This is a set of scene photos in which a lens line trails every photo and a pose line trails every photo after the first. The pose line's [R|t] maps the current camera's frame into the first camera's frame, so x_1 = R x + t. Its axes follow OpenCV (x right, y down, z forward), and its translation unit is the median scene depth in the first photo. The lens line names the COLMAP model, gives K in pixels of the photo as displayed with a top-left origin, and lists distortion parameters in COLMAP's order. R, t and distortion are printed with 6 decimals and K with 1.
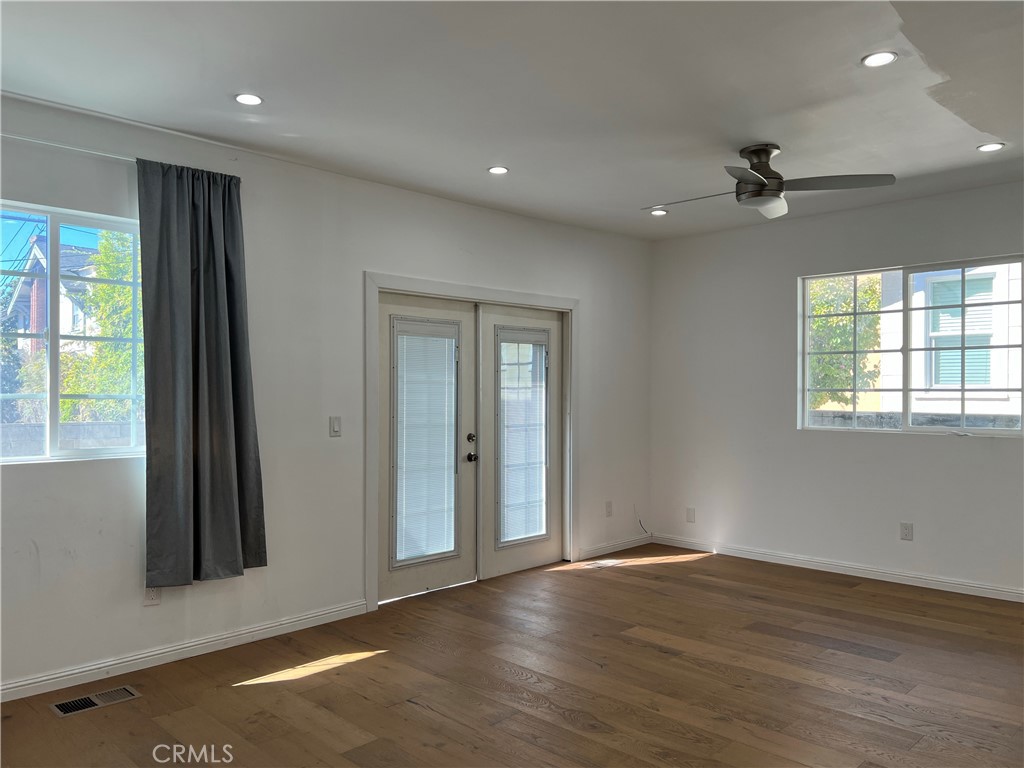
lens RADIAL K [[774.7, 0, 507.4], [0, 774.7, 392.0], [0, 0, 1]] dist [0.089489, -0.113023]
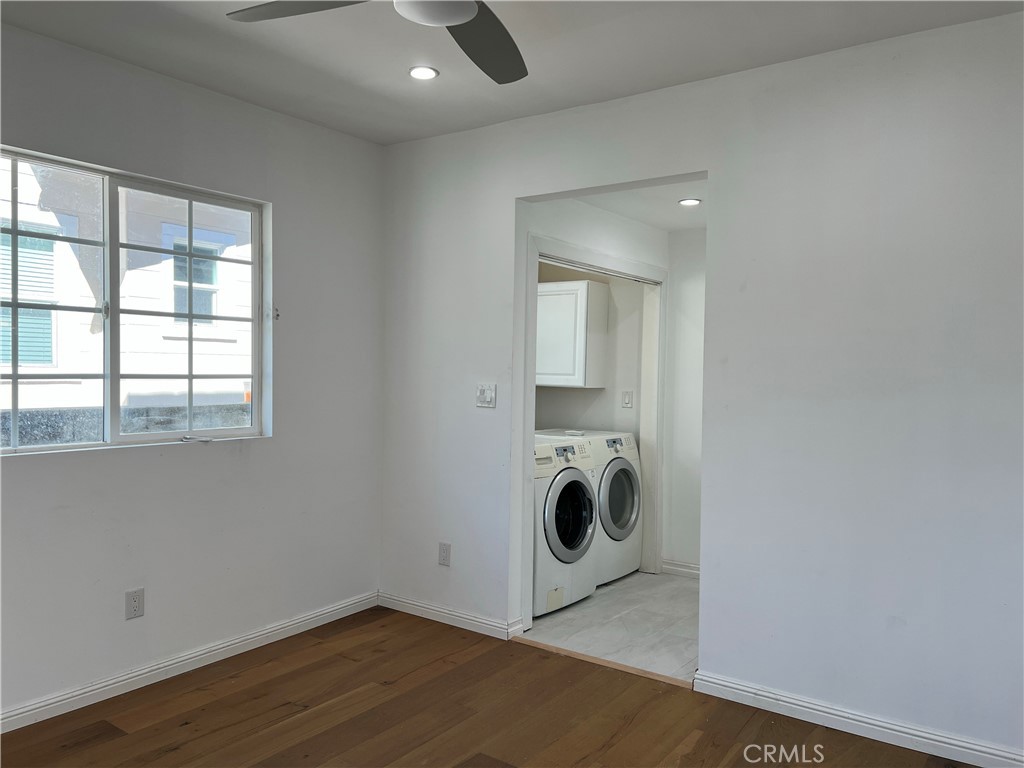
lens RADIAL K [[774.7, 0, 507.4], [0, 774.7, 392.0], [0, 0, 1]] dist [0.089489, -0.113023]
pose [[-0.143085, -0.029016, 0.989285, -0.142170], [-0.006628, 0.999576, 0.028360, -0.009645], [-0.989688, -0.002499, -0.143217, 0.785446]]
